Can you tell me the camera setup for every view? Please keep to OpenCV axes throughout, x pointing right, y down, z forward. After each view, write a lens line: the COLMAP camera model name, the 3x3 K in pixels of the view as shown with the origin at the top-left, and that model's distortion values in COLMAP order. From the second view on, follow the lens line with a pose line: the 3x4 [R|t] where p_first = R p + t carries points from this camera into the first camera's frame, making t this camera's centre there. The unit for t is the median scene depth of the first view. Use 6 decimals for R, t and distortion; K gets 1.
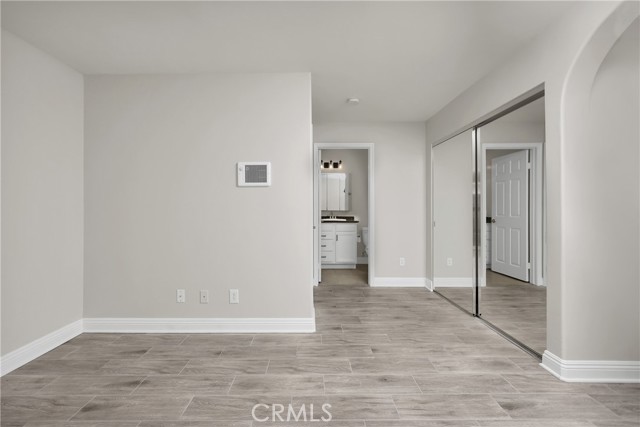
lens RADIAL K [[274.9, 0, 334.2], [0, 274.9, 206.4], [0, 0, 1]] dist [0.000508, 0.000186]
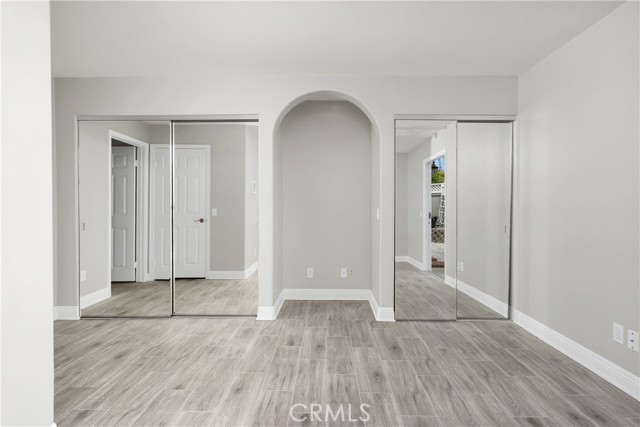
lens RADIAL K [[347.1, 0, 267.1], [0, 347.1, 211.9], [0, 0, 1]] dist [-0.000501, 0.000255]
pose [[0.072290, -0.002811, 0.997380, -0.717007], [-0.007390, 0.999967, 0.003354, 0.027053], [-0.997356, -0.007614, 0.072267, 0.619465]]
